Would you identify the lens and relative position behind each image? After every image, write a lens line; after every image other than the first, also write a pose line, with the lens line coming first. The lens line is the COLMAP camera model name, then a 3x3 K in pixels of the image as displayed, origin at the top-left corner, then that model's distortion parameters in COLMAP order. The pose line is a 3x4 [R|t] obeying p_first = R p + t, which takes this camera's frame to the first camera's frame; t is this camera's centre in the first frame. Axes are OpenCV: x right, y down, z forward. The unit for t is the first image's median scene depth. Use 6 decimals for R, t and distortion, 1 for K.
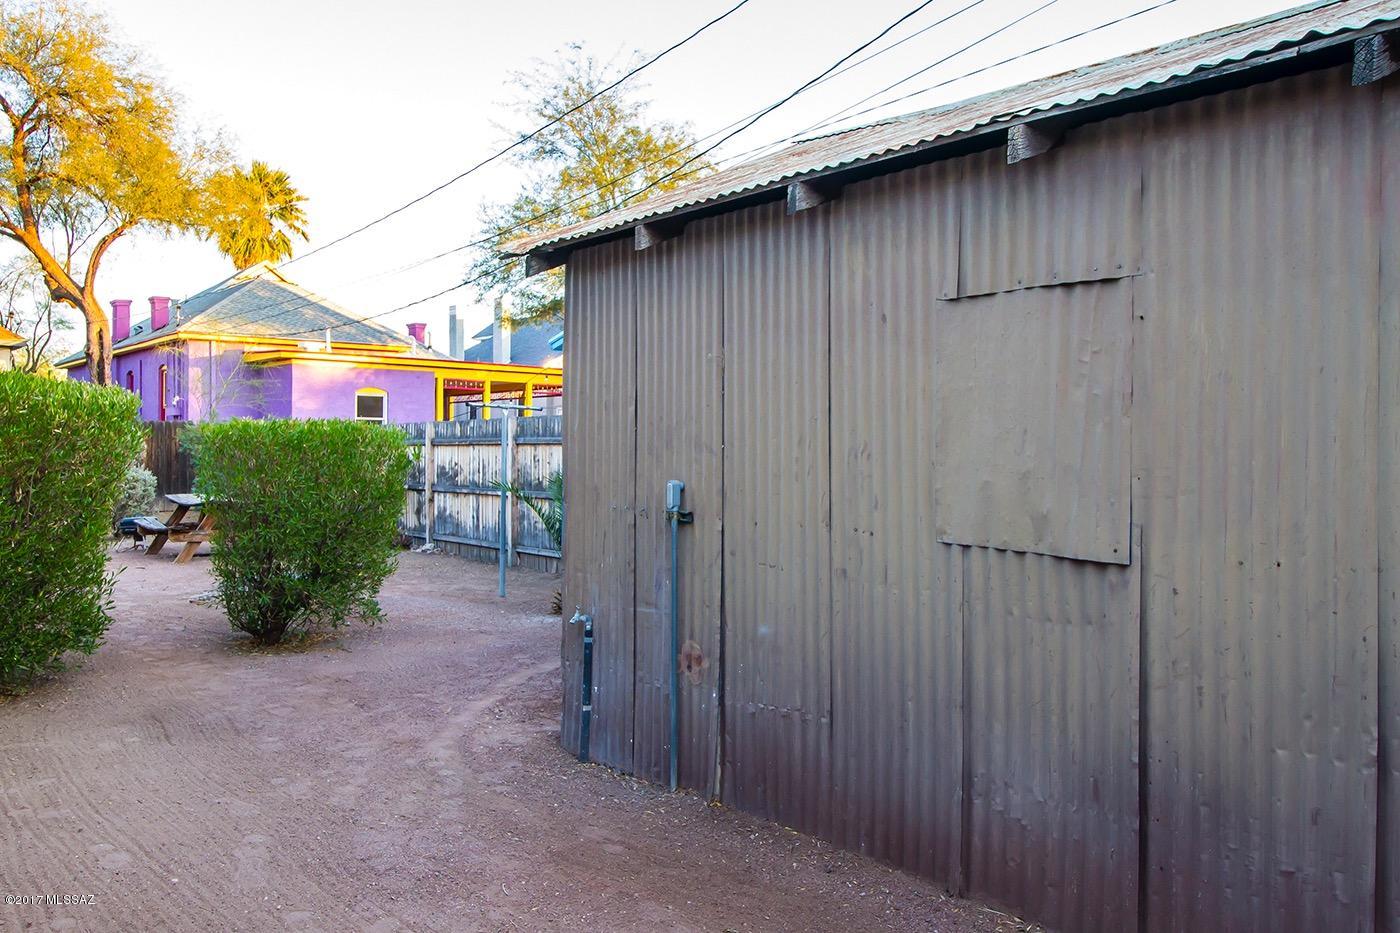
lens RADIAL K [[1155.9, 0, 717.7], [0, 1155.9, 458.2], [0, 0, 1]] dist [-0.000743, -0.004080]
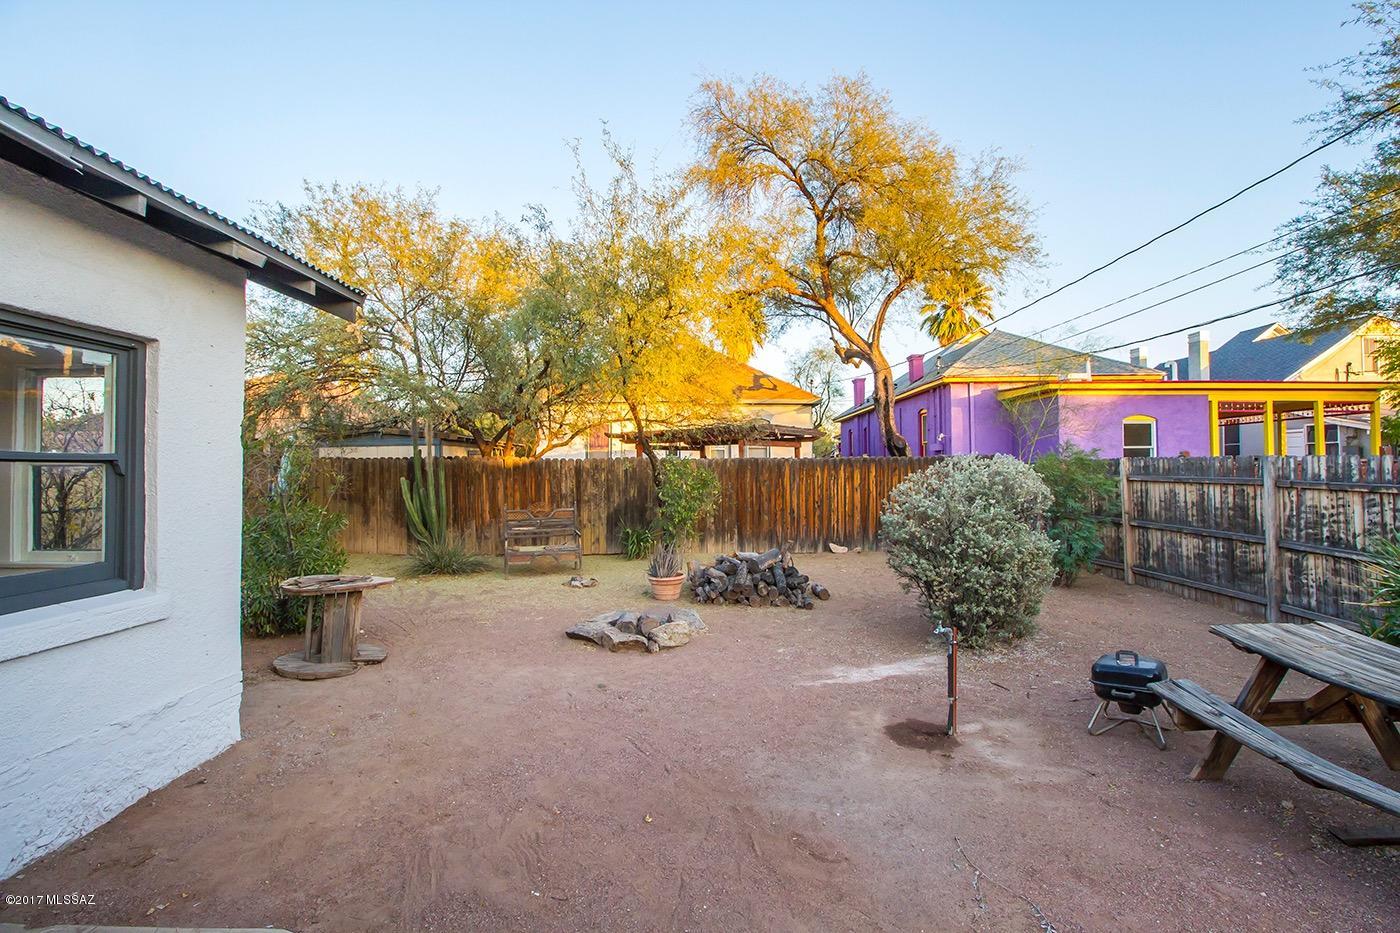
lens RADIAL K [[640.9, 0, 700.0], [0, 640.9, 466.5], [0, 0, 1]] dist [-0.000793, -0.010520]
pose [[0.766235, -0.018580, -0.642291, -0.240943], [0.010852, 0.999813, -0.015976, -0.013228], [0.642468, 0.005271, 0.766294, 0.355155]]
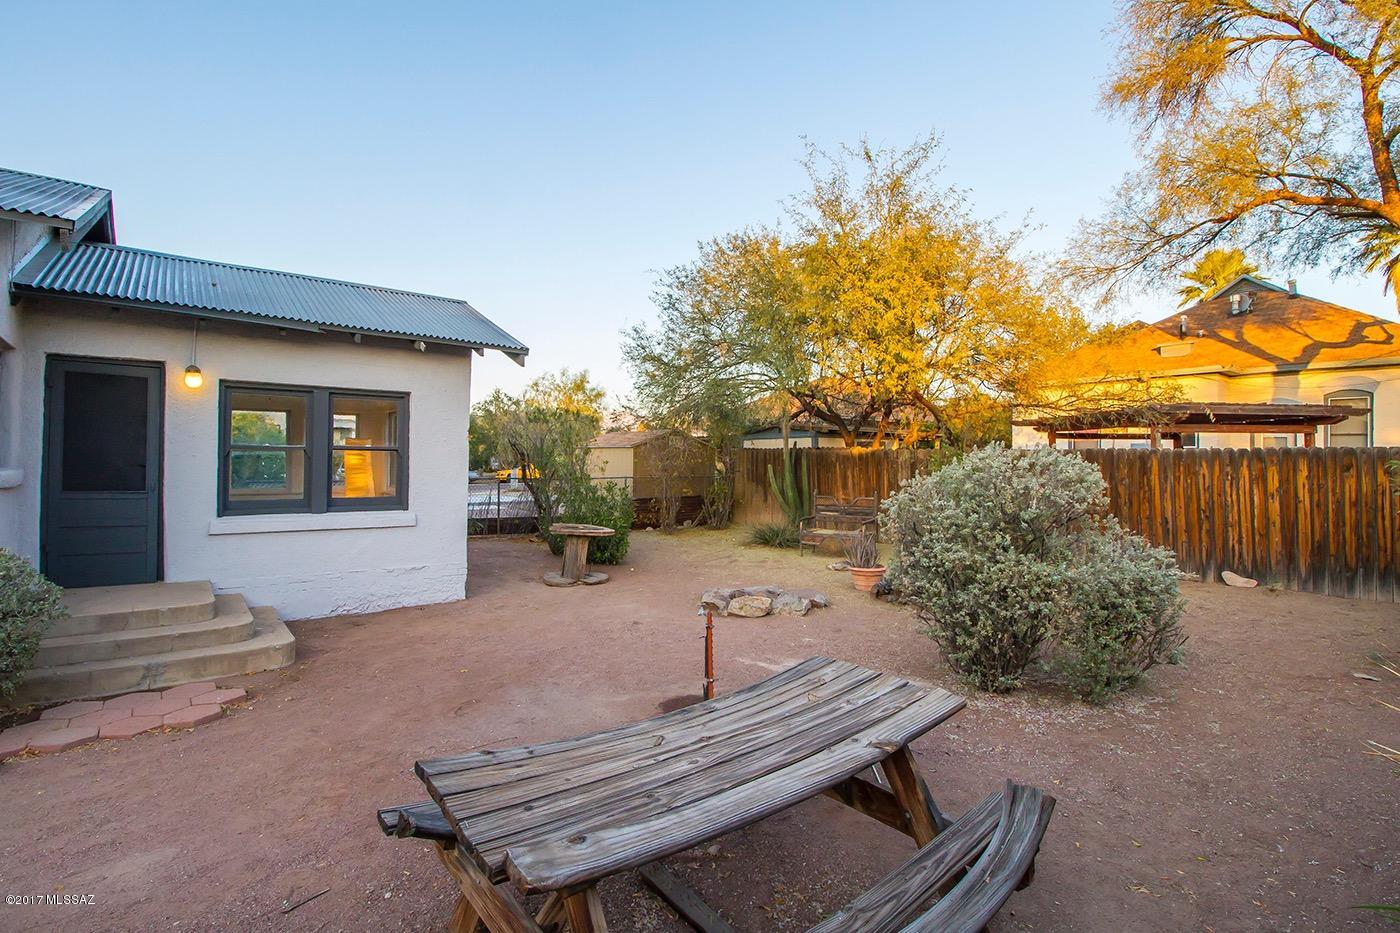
lens RADIAL K [[666.5, 0, 697.3], [0, 666.5, 458.8], [0, 0, 1]] dist [0.001427, -0.013322]
pose [[-0.017875, -0.011627, -0.999773, -0.141147], [-0.016135, 0.999806, -0.011339, -0.012729], [0.999710, 0.015929, -0.018059, 0.491800]]
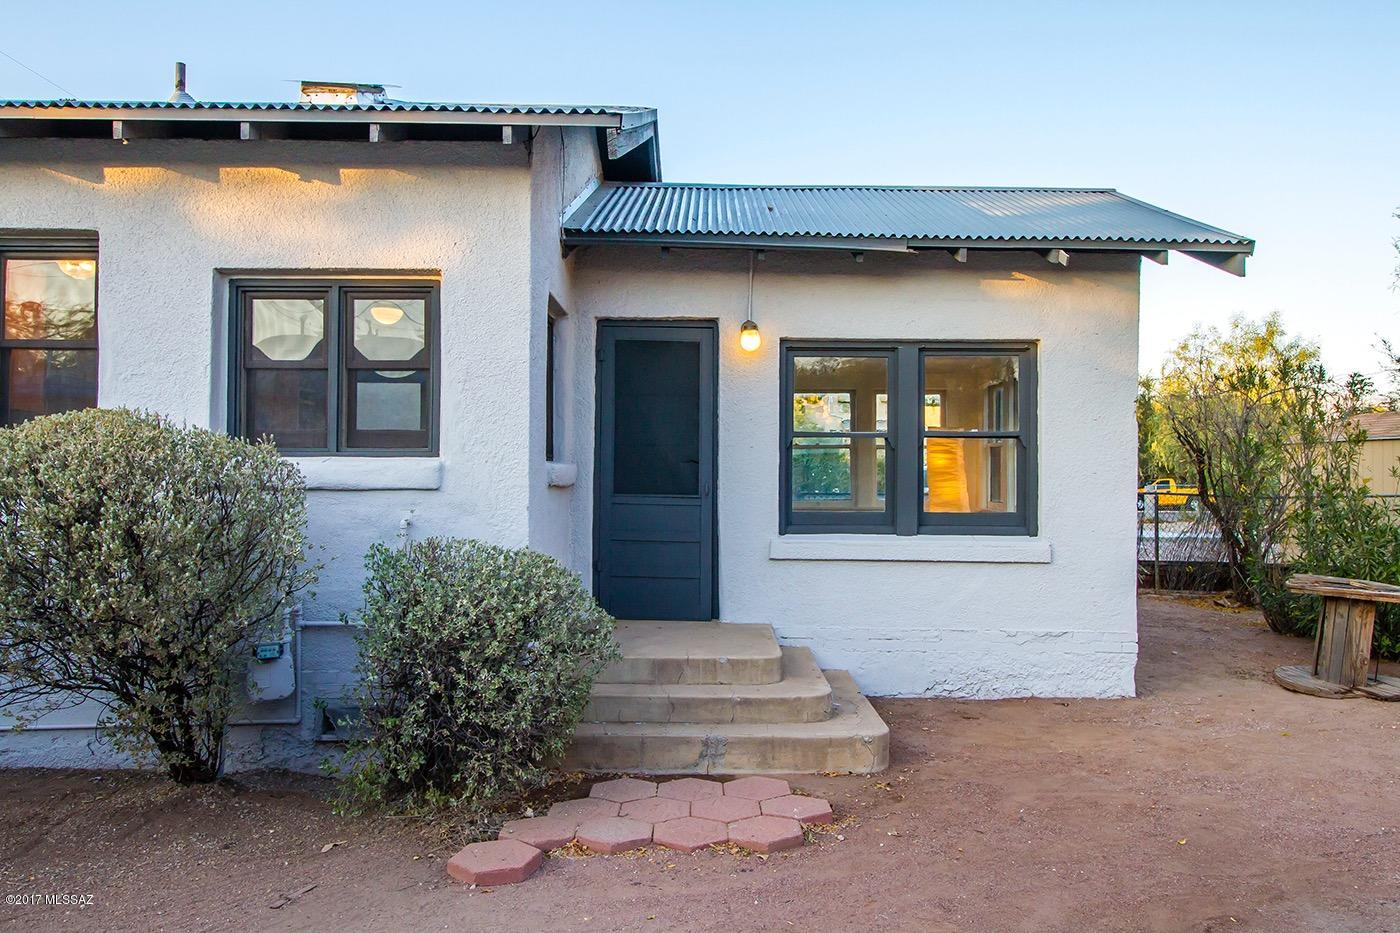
lens RADIAL K [[1000.5, 0, 700.0], [0, 1000.5, 466.5], [0, 0, 1]] dist [0.012092, 0.003322]
pose [[-0.642550, -0.014790, -0.766101, -0.167455], [-0.013277, 0.999878, -0.008168, -0.007294], [0.766129, 0.004924, -0.642668, 0.465612]]
